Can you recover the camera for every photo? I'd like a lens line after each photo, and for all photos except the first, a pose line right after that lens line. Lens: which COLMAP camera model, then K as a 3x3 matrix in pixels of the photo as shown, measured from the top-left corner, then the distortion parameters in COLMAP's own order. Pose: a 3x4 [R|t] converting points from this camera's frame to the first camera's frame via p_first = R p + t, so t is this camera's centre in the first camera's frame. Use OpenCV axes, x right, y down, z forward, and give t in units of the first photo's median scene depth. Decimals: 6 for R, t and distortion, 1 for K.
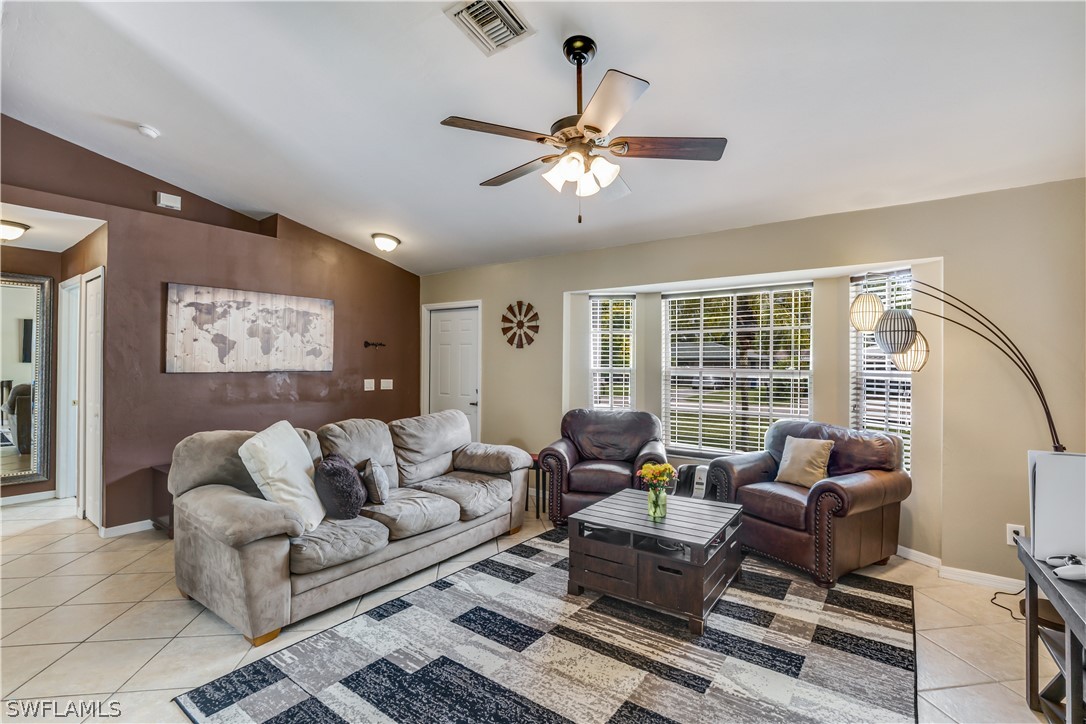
lens RADIAL K [[489.0, 0, 546.4], [0, 489.0, 362.1], [0, 0, 1]] dist [-0.019650, 0.001622]
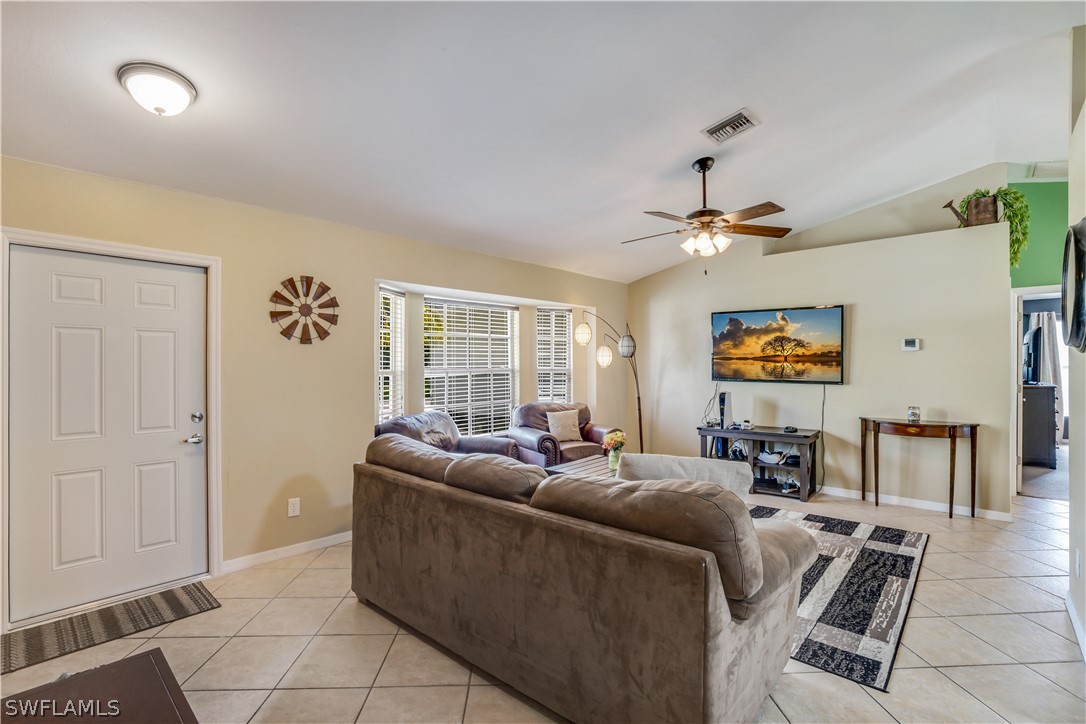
lens RADIAL K [[489.0, 0, 547.4], [0, 489.0, 361.2], [0, 0, 1]] dist [-0.019650, 0.001622]
pose [[0.090303, -0.011136, 0.995852, -0.717597], [0.002977, 0.999936, 0.010911, -0.010482], [-0.995910, 0.001979, 0.090330, 0.599971]]
